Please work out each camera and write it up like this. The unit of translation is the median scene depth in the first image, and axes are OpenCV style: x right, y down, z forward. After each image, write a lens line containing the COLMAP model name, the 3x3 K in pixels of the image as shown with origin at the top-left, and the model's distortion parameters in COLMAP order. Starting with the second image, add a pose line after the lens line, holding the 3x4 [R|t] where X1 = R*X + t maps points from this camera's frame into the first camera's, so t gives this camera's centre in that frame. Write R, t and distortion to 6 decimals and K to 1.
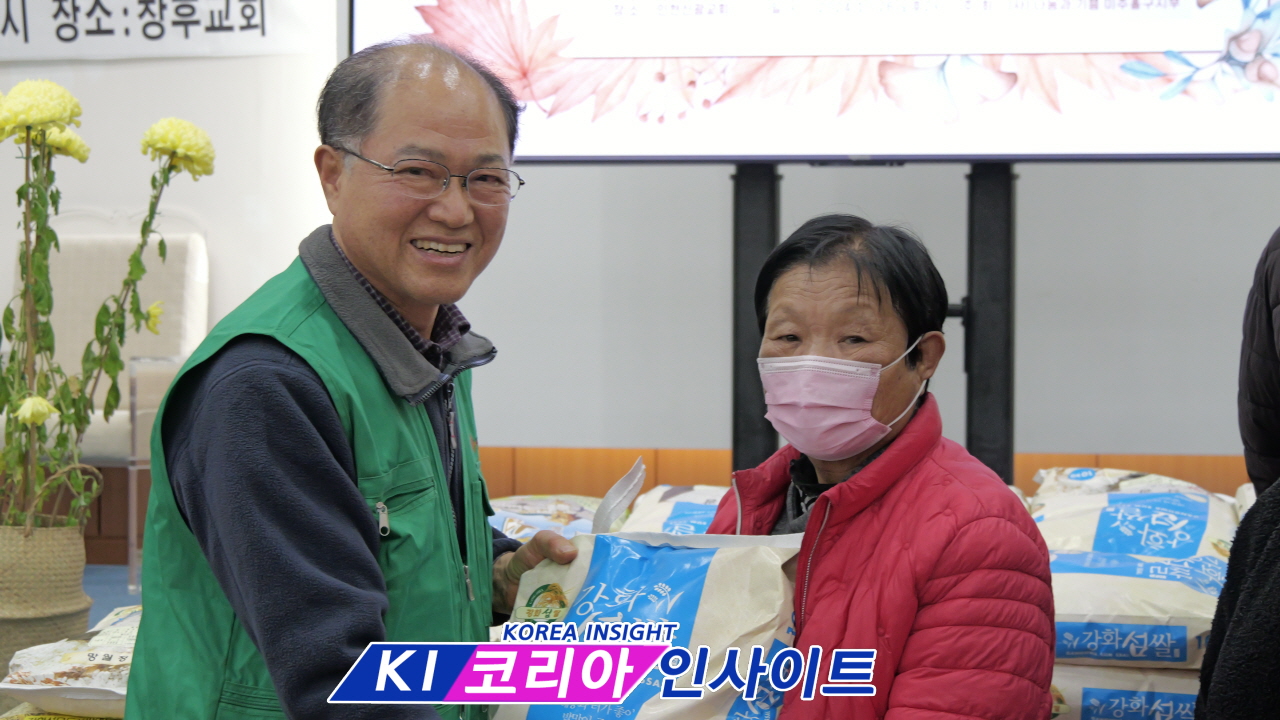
lens RADIAL K [[2590.0, 0, 640.0], [0, 2590.0, 360.0], [0, 0, 1]] dist [-0.011758, 0.189271]
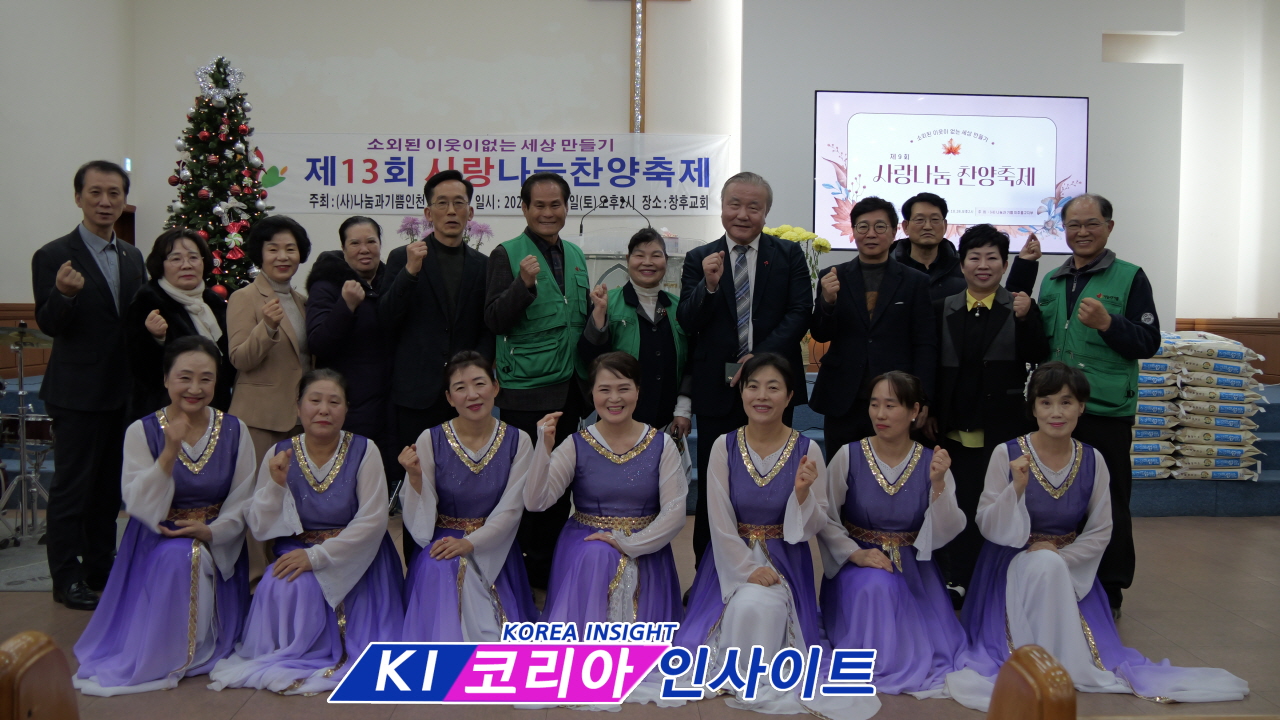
lens RADIAL K [[1076.0, 0, 640.0], [0, 1076.0, 360.0], [0, 0, 1]] dist [-0.066738, 0.061843]
pose [[0.984094, 0.000551, 0.177650, -0.658268], [-0.005388, 0.999628, 0.026747, 0.042646], [-0.177569, -0.027279, 0.983730, -0.473515]]
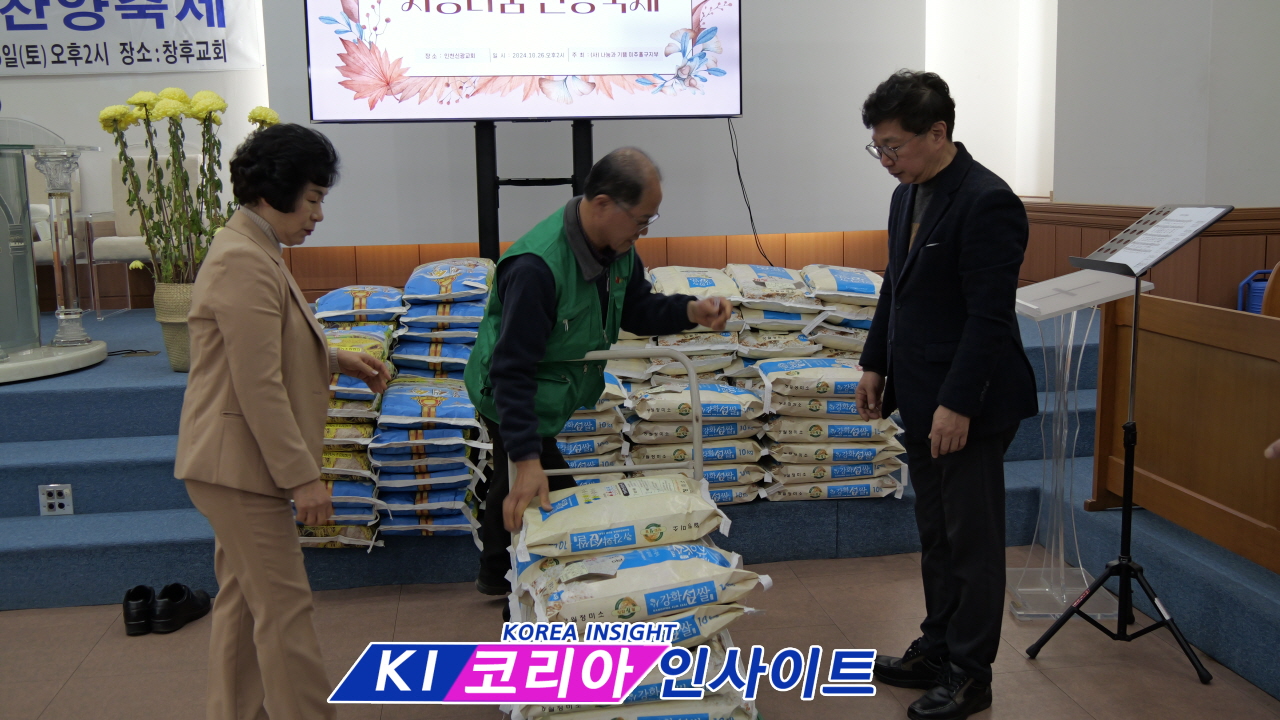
lens RADIAL K [[1243.0, 0, 640.0], [0, 1243.0, 360.0], [0, 0, 1]] dist [-0.013926, 0.002958]
pose [[0.959012, -0.064180, 0.276000, -0.159623], [0.029389, 0.991288, 0.128393, 0.000014], [-0.281836, -0.115019, 0.952543, -0.172061]]
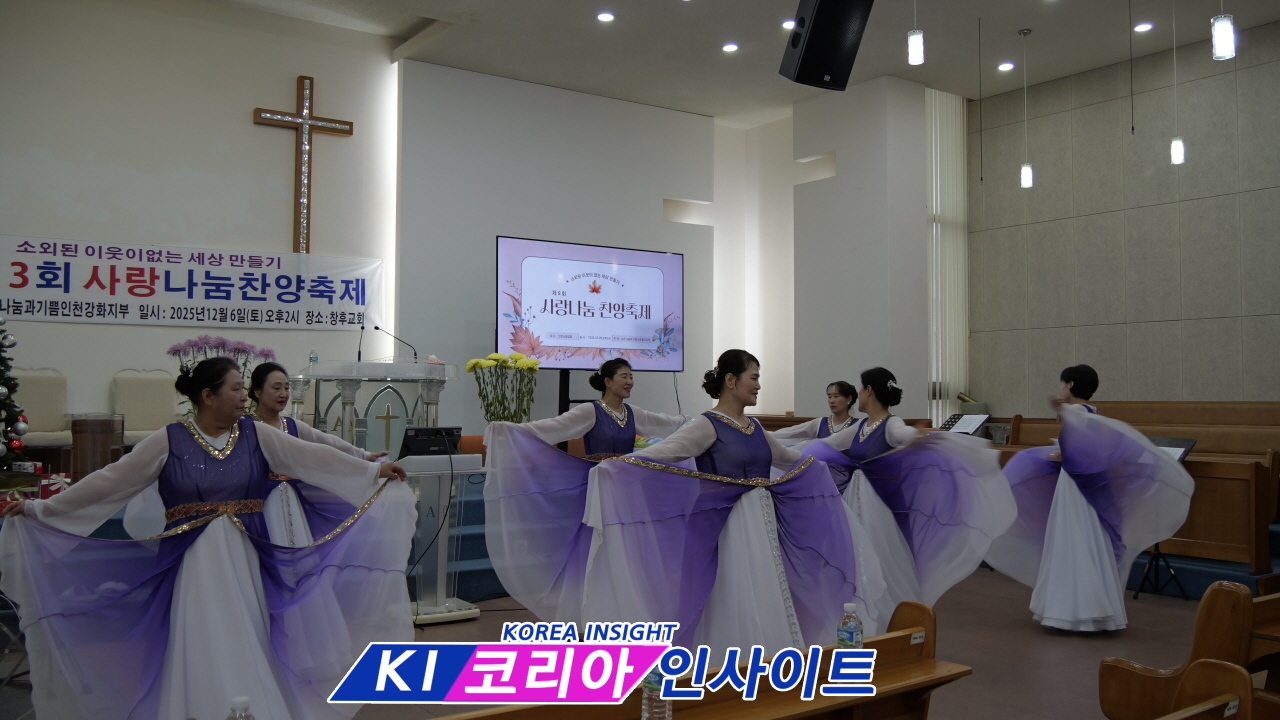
lens RADIAL K [[1076.0, 0, 640.0], [0, 1076.0, 360.0], [0, 0, 1]] dist [-0.066738, 0.061843]
pose [[0.725729, 0.023358, 0.687584, -1.248784], [0.011356, 0.998881, -0.045919, -0.004039], [-0.687887, 0.041133, 0.724652, -0.499974]]
